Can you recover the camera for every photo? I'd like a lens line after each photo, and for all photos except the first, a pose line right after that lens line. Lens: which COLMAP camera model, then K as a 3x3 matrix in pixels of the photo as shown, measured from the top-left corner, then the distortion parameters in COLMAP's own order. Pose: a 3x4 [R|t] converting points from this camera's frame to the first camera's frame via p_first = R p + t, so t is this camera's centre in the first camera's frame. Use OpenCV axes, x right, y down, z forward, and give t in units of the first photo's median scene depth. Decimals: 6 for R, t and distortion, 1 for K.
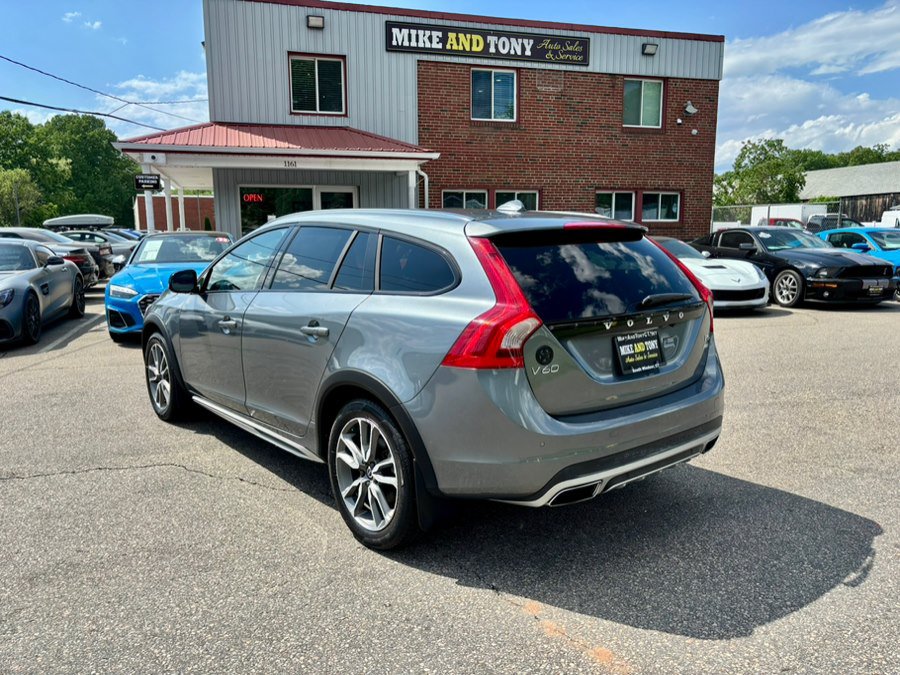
lens RADIAL K [[682.9, 0, 457.7], [0, 682.9, 343.1], [0, 0, 1]] dist [0.044536, -0.047228]
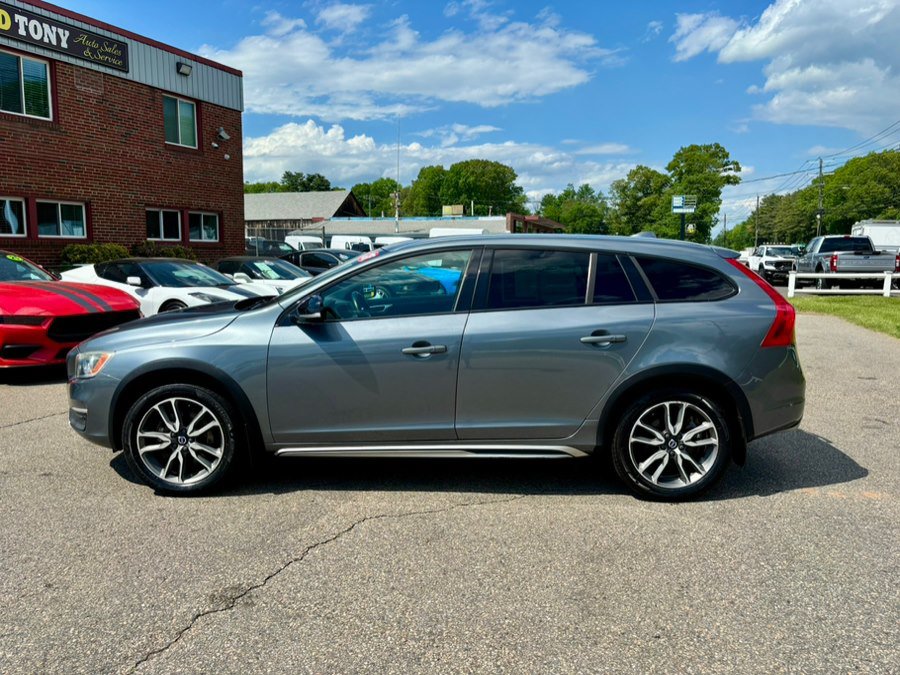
lens RADIAL K [[682.9, 0, 448.7], [0, 682.9, 342.5], [0, 0, 1]] dist [0.044536, -0.047228]
pose [[0.655638, -0.088944, 0.749818, -0.264510], [0.110380, 0.993660, 0.021352, -0.014235], [-0.746964, 0.068766, 0.661299, 0.088292]]
